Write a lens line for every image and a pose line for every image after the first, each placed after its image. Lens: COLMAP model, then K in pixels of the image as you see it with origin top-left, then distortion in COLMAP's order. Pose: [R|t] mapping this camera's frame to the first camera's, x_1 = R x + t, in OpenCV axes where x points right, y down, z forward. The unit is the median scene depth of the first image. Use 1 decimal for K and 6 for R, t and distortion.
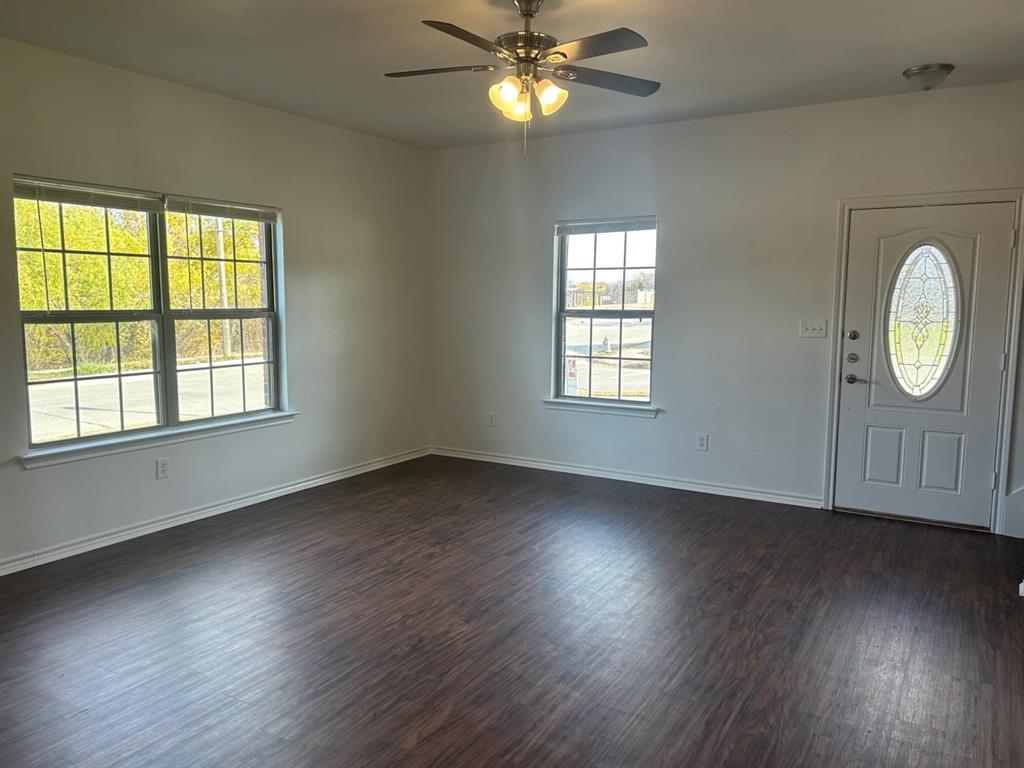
lens RADIAL K [[770.3, 0, 512.0], [0, 770.3, 384.0], [0, 0, 1]] dist [0.093288, -0.124064]
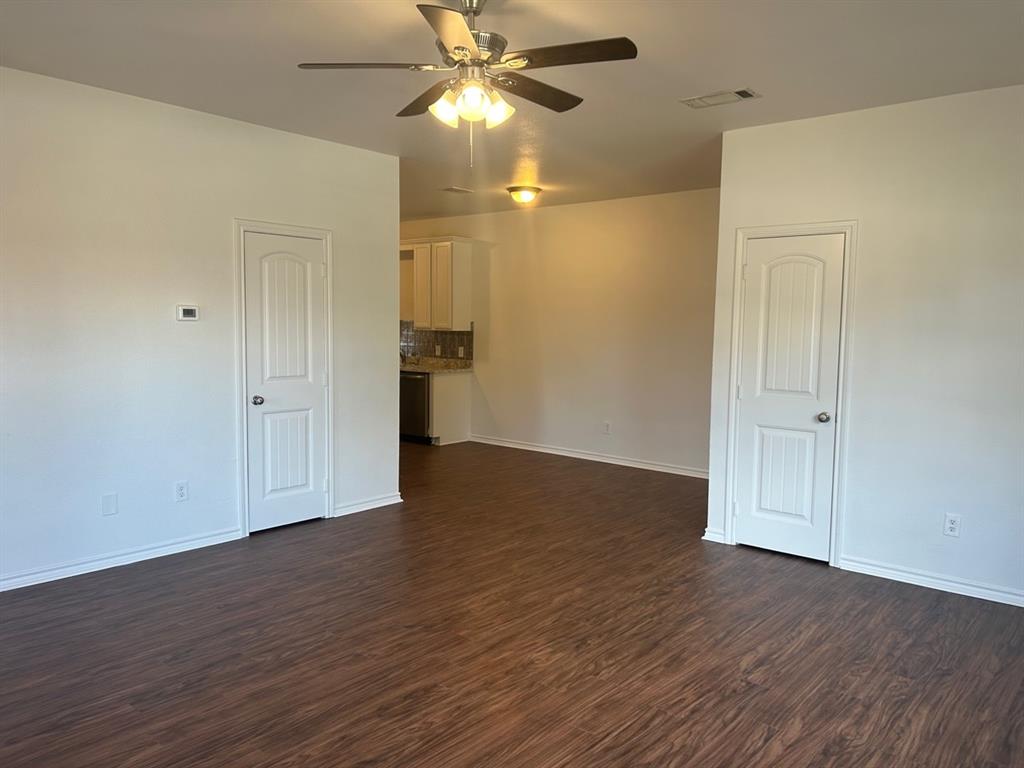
lens RADIAL K [[770.3, 0, 512.0], [0, 770.3, 384.0], [0, 0, 1]] dist [0.093288, -0.124064]
pose [[-0.985843, -0.030779, 0.164824, -0.185994], [0.001215, 0.981670, 0.190582, -0.221019], [-0.167669, 0.188084, -0.967735, 1.906868]]
